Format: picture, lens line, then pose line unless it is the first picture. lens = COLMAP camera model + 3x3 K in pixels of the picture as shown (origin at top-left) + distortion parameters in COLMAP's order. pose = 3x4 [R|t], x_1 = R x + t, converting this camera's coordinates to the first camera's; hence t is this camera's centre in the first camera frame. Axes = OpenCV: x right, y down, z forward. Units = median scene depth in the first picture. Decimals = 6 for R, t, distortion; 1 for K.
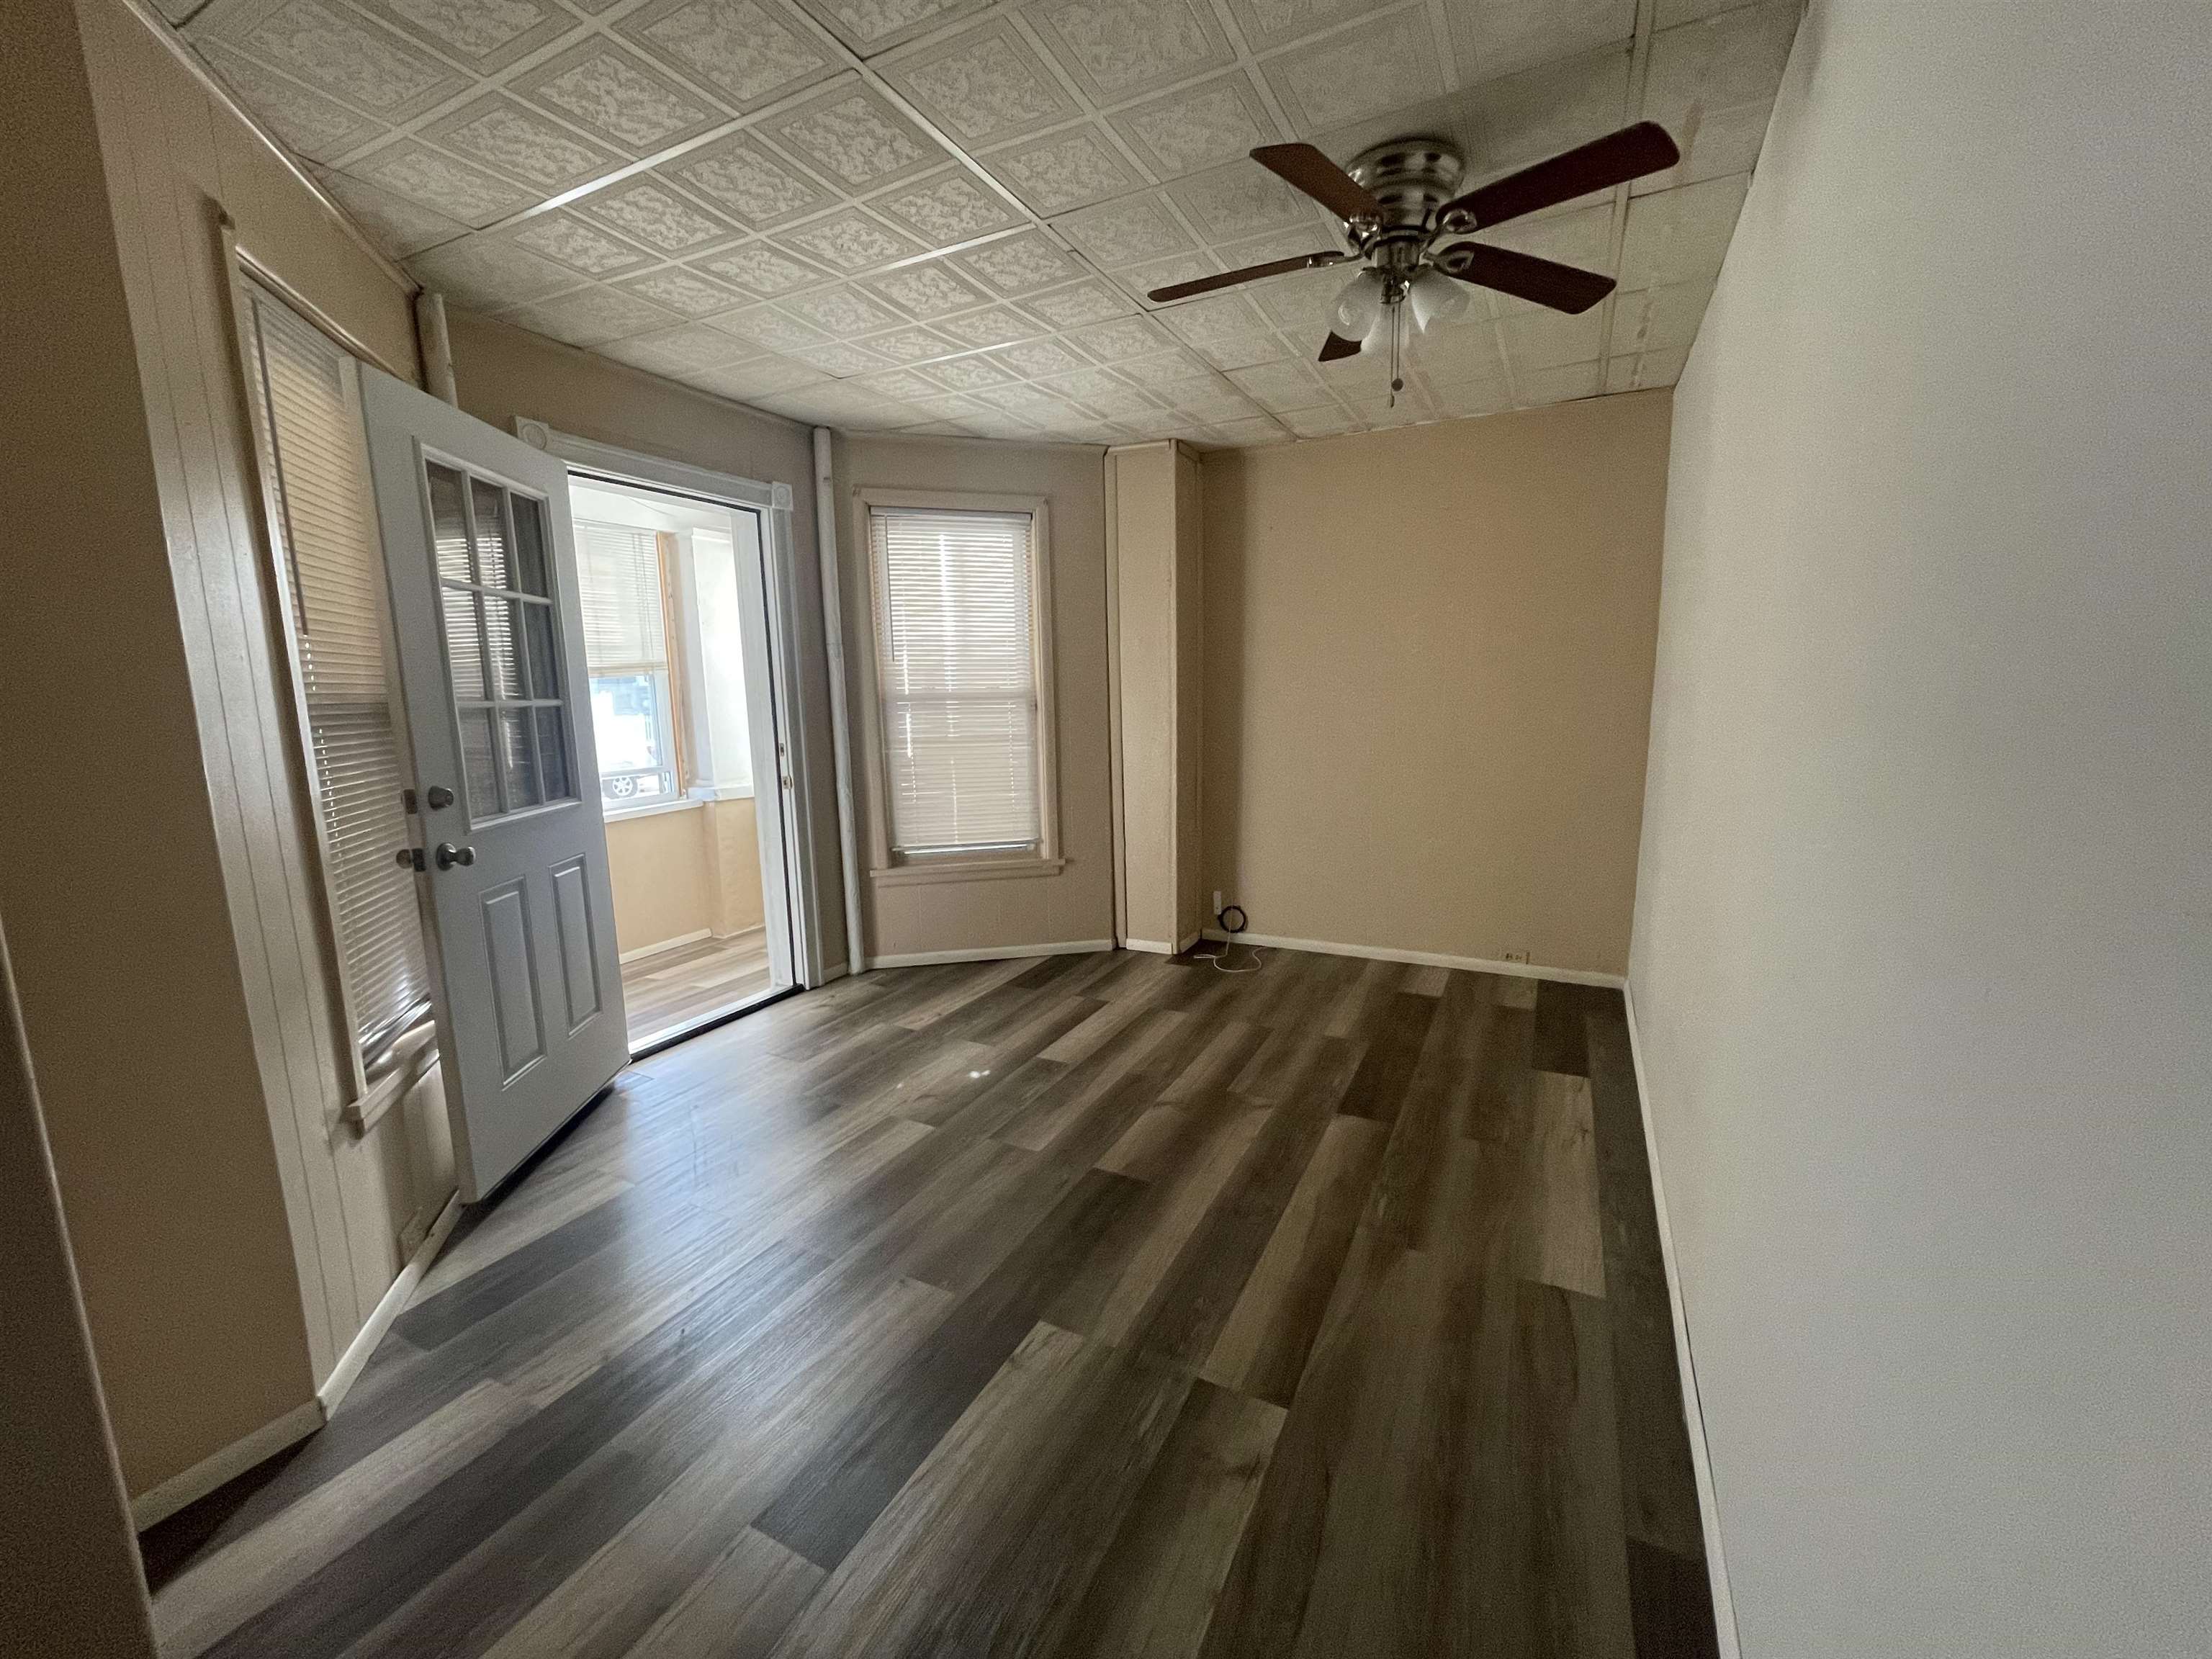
lens RADIAL K [[895.5, 0, 1104.5], [0, 895.5, 827.1], [0, 0, 1]] dist [0.013791, 0.002751]
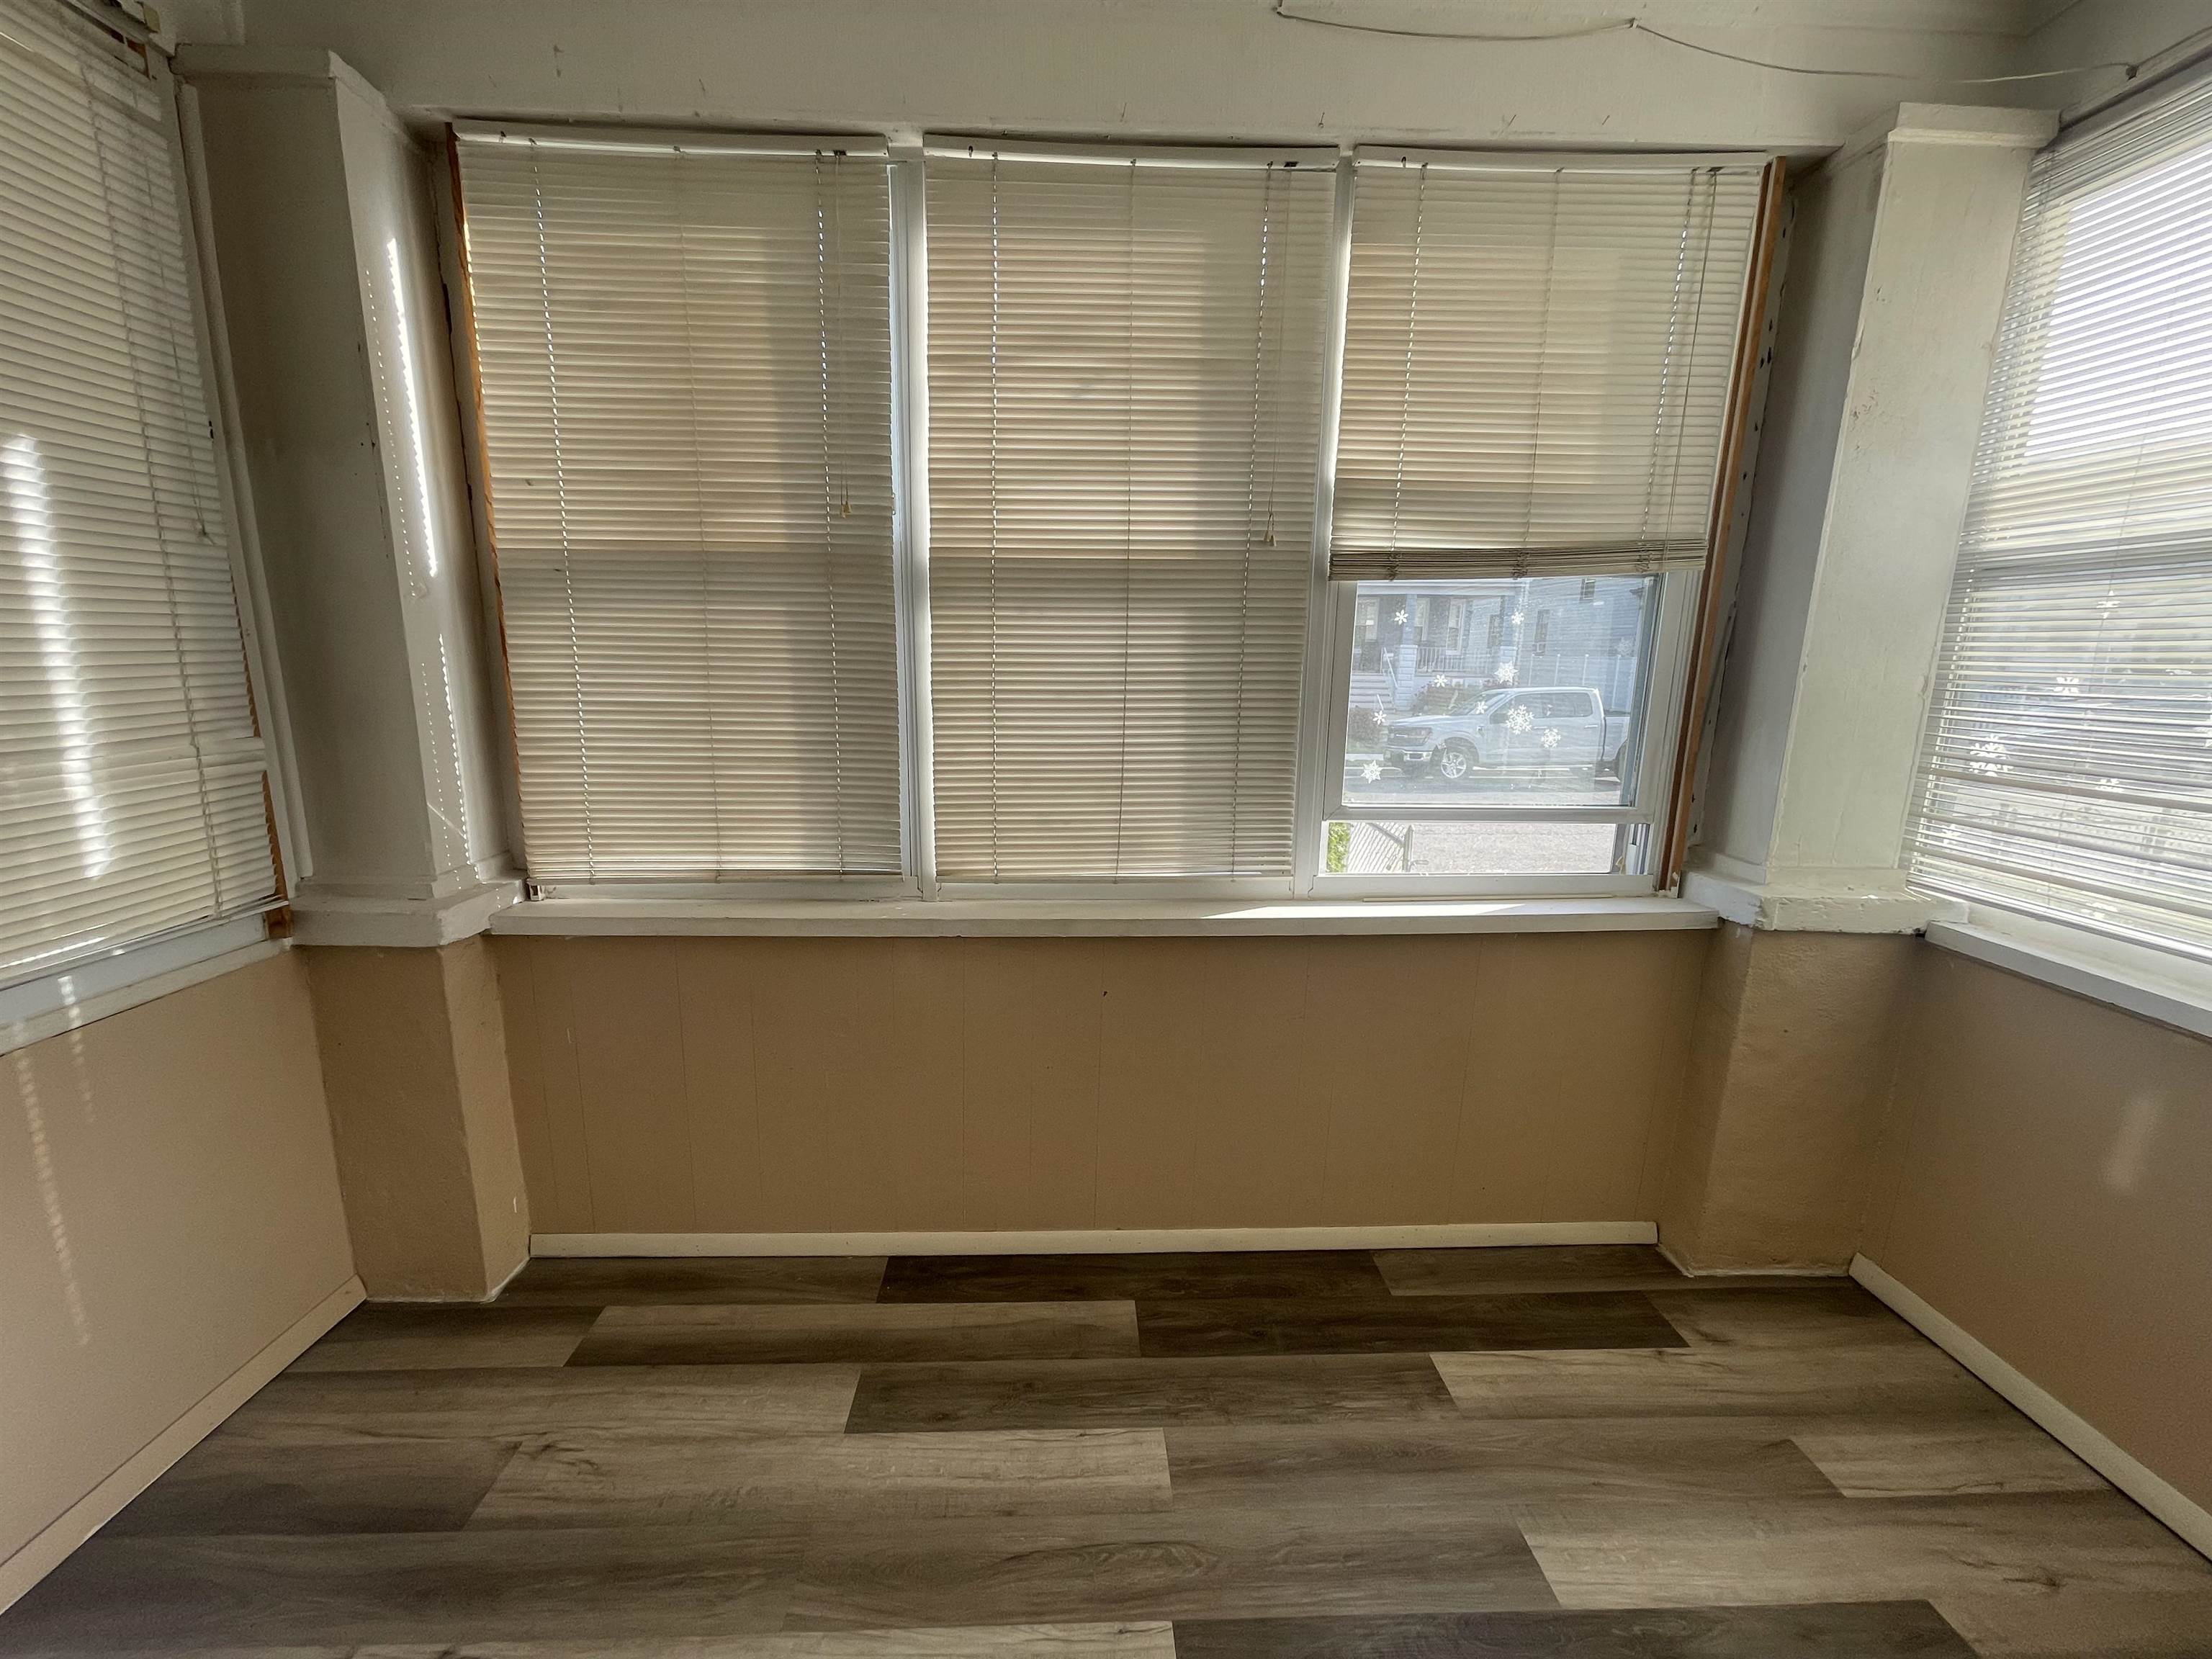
lens RADIAL K [[895.5, 0, 1101.2], [0, 895.5, 827.5], [0, 0, 1]] dist [0.013791, 0.002751]
pose [[0.485991, 0.195200, -0.851886, -0.266086], [-0.157092, 0.978373, 0.134564, -0.078312], [0.859729, 0.068428, 0.506146, 0.601287]]
